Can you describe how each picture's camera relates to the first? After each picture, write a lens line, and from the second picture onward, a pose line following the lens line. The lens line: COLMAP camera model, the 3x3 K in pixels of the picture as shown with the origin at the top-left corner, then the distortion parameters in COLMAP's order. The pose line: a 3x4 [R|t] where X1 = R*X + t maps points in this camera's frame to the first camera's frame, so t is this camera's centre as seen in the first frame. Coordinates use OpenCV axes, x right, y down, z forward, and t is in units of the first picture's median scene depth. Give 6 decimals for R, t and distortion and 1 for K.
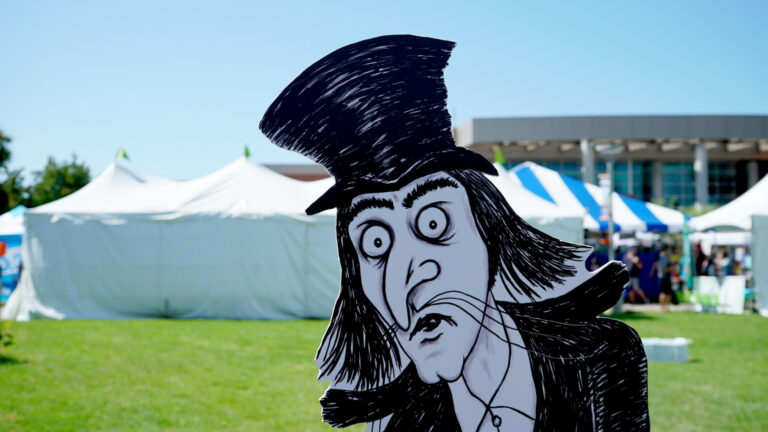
lens RADIAL K [[915.9, 0, 379.0], [0, 915.9, 188.6], [0, 0, 1]] dist [0.000383, 0.000000]
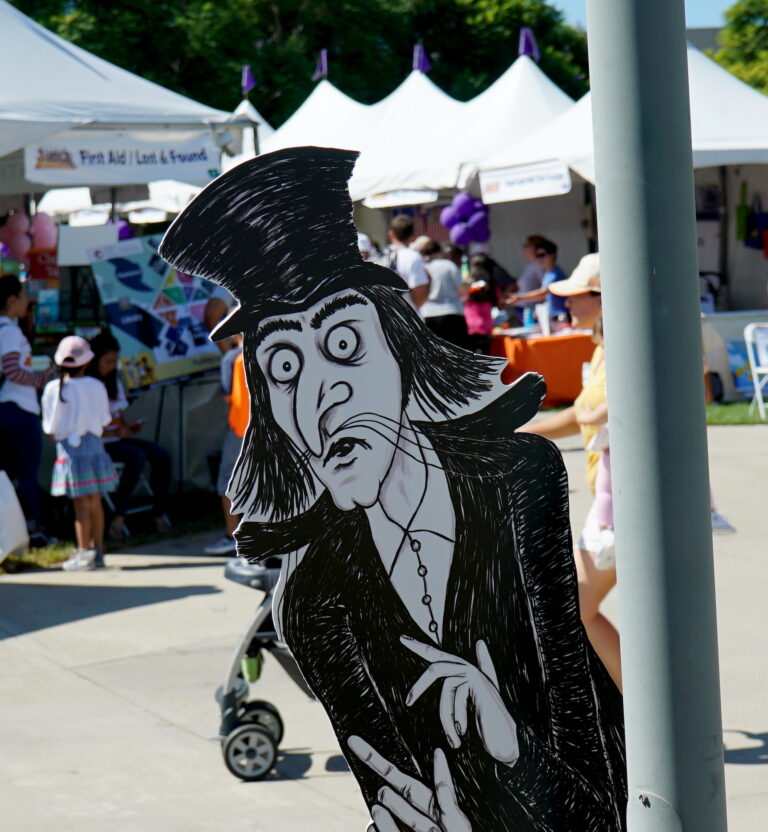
lens RADIAL K [[2538.3, 0, 391.5], [0, 2538.3, 408.9], [0, 0, 1]] dist [-0.081310, 0.000000]
pose [[0.984020, -0.054567, 0.169489, -0.341358], [0.036565, 0.993524, 0.107579, -0.175775], [-0.174262, -0.099662, 0.979643, -1.594592]]
